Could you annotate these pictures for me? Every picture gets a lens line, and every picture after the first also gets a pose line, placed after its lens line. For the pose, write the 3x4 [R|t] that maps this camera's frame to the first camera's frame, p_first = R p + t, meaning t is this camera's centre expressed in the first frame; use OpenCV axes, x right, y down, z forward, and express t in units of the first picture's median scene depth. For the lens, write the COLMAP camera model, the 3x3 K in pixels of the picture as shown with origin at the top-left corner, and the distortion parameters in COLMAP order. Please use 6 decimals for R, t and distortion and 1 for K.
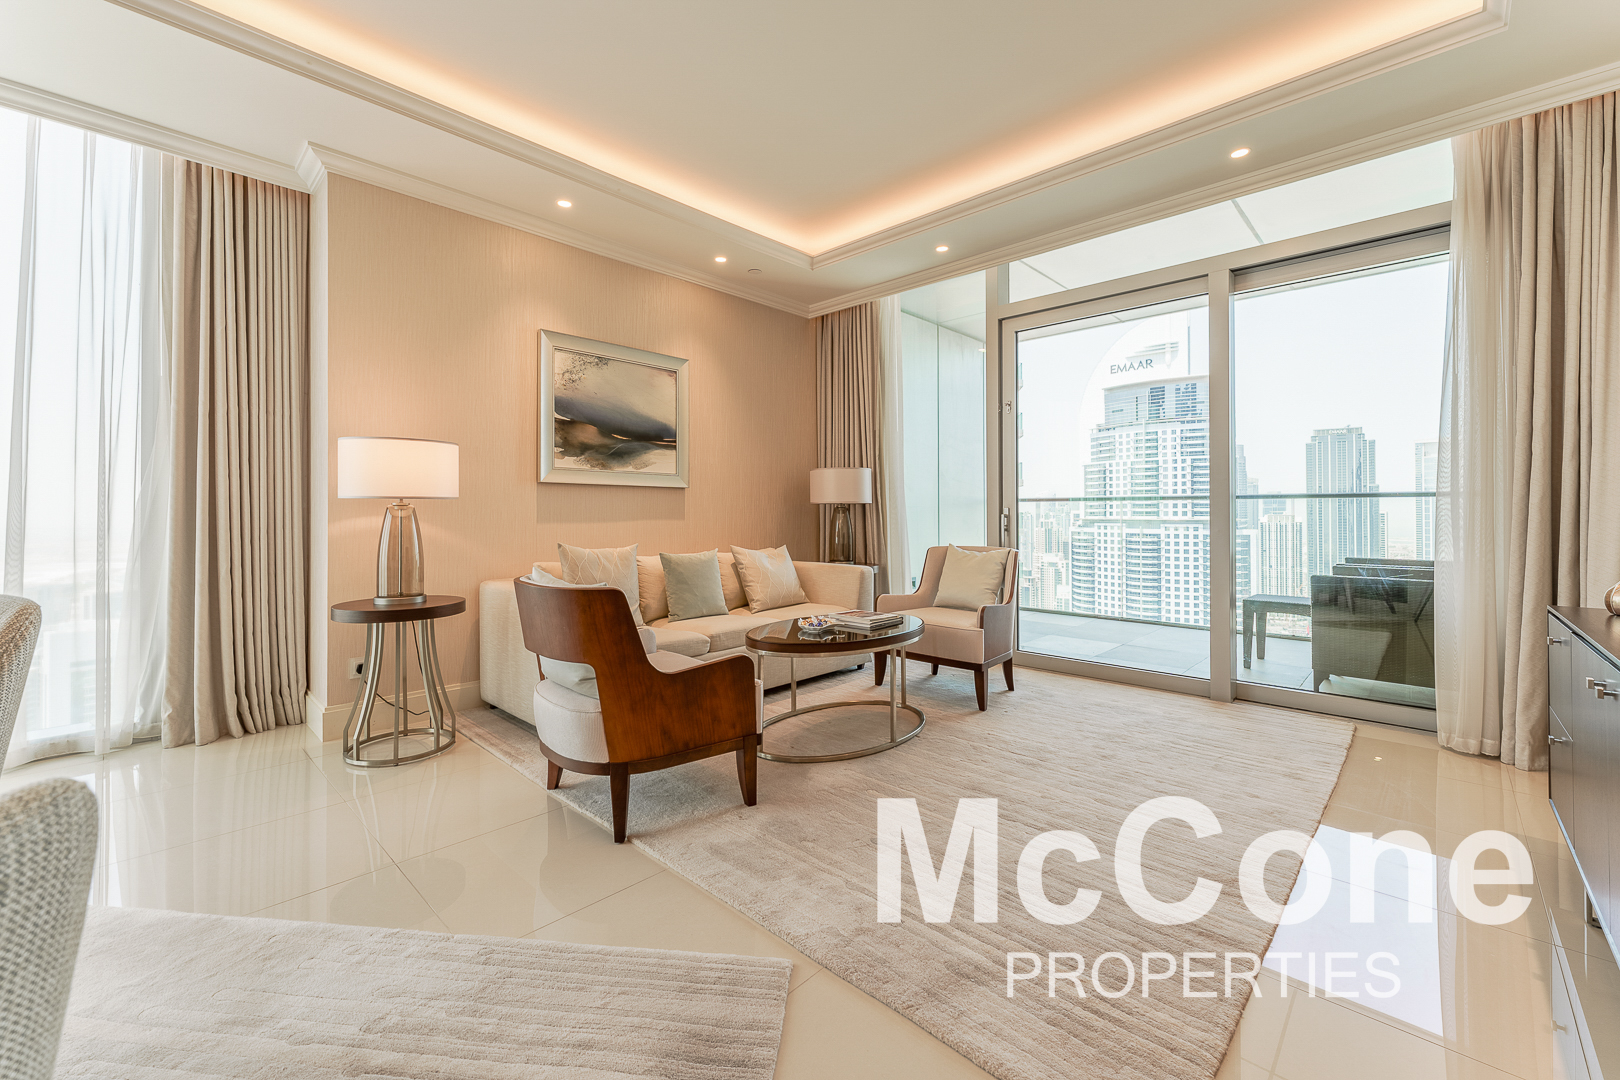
lens RADIAL K [[655.6, 0, 801.7], [0, 655.6, 505.6], [0, 0, 1]] dist [0.000383, 0.000389]
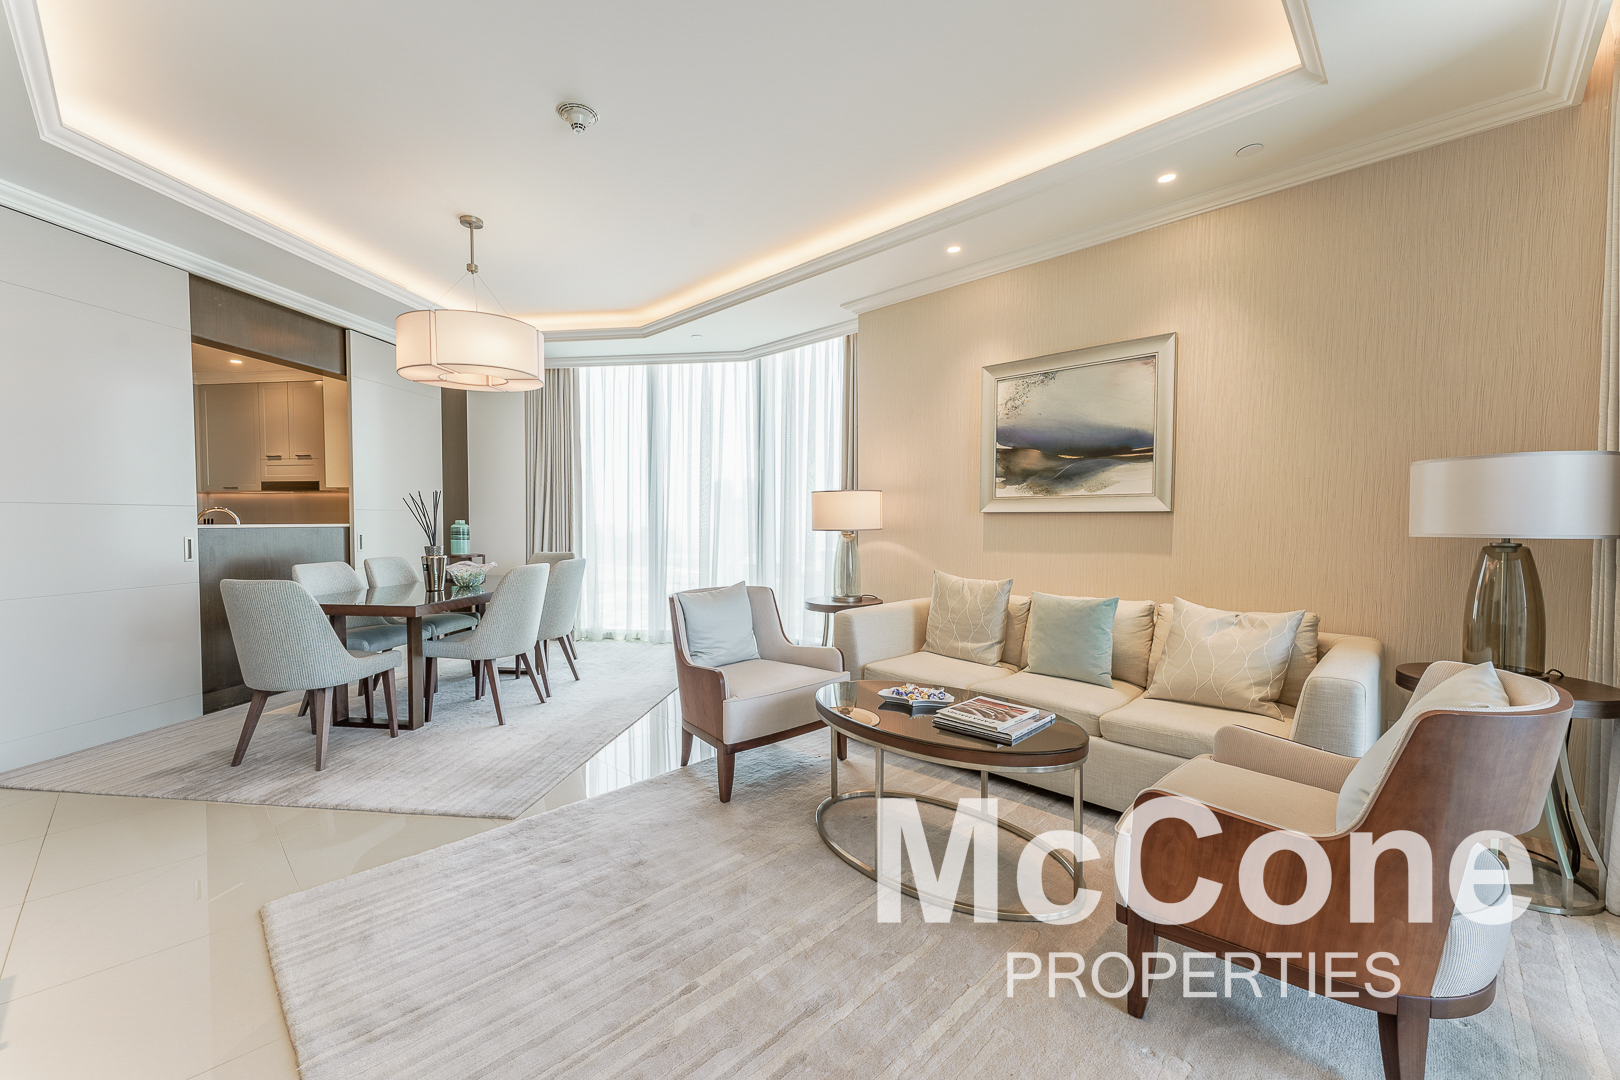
lens RADIAL K [[634.9, 0, 800.7], [0, 634.9, 533.8], [0, 0, 1]] dist [0.001082, 0.000006]
pose [[-0.007717, 0.019812, -0.999774, 0.784843], [0.007027, 0.999780, 0.019757, -0.028958], [0.999946, -0.006873, -0.007855, 0.887684]]
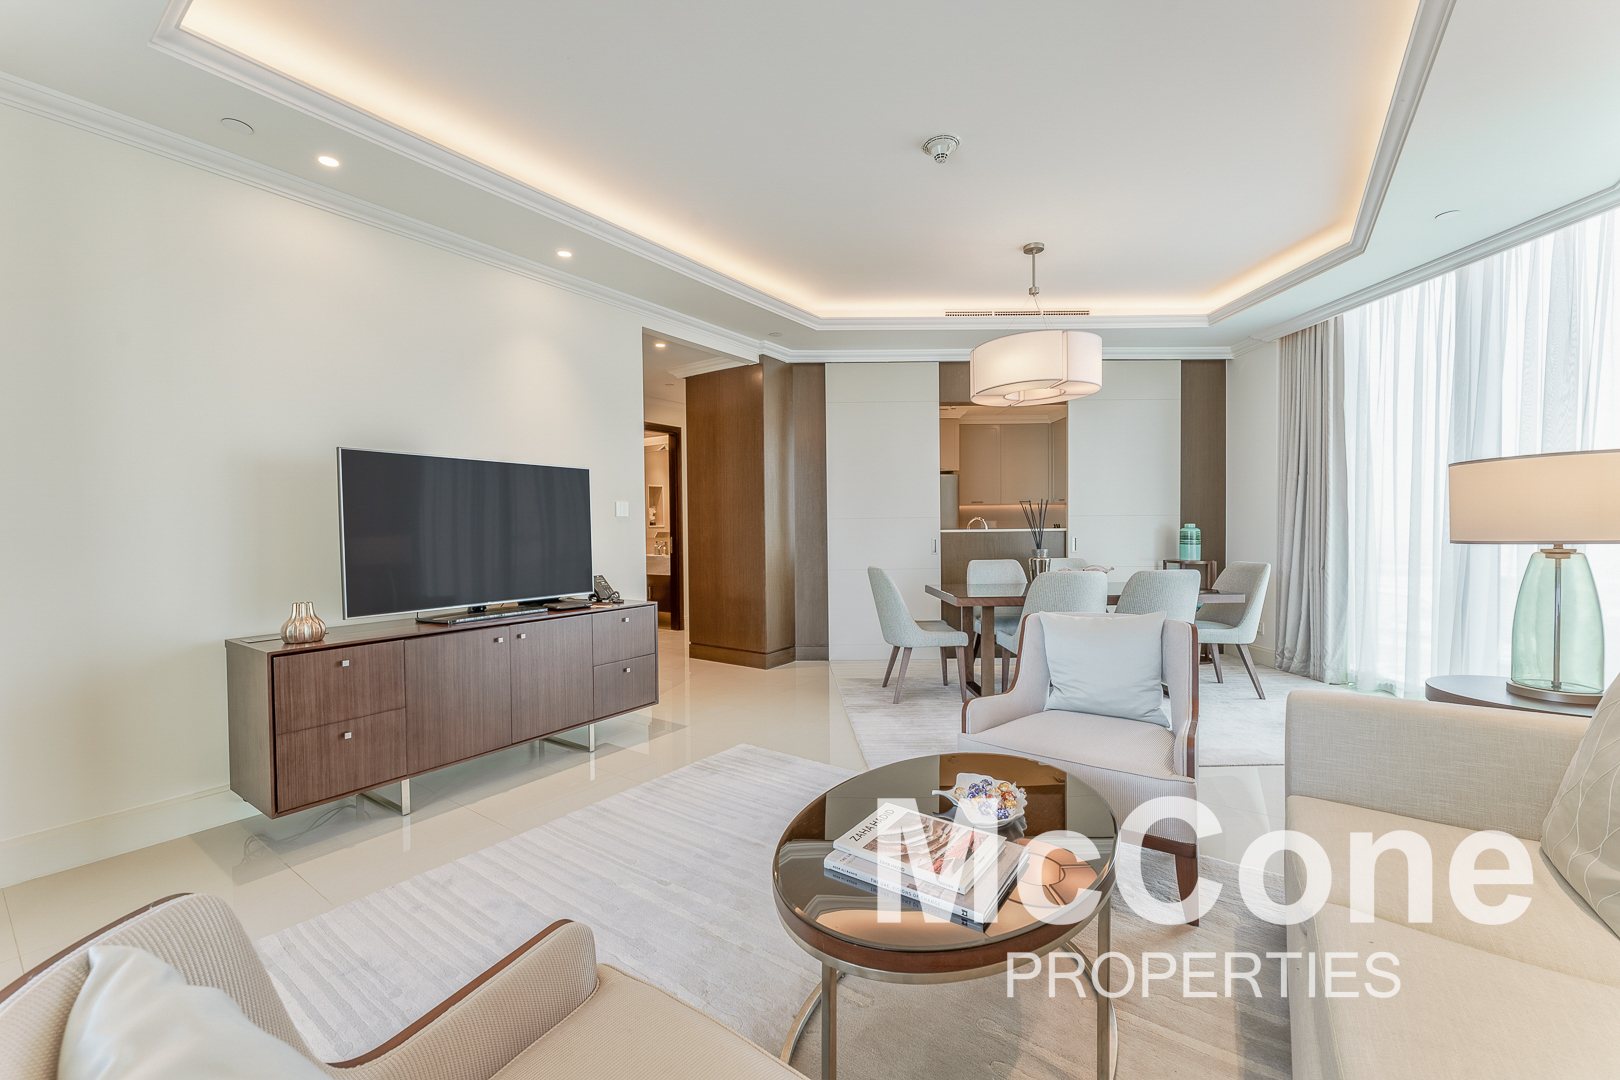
lens RADIAL K [[651.7, 0, 807.1], [0, 651.7, 535.8], [0, 0, 1]] dist [0.000833, 0.000041]
pose [[-0.989377, 0.014329, -0.144667, 0.205509], [0.013714, 0.999892, 0.005245, -0.029291], [0.144726, 0.003205, -0.989467, 1.530101]]
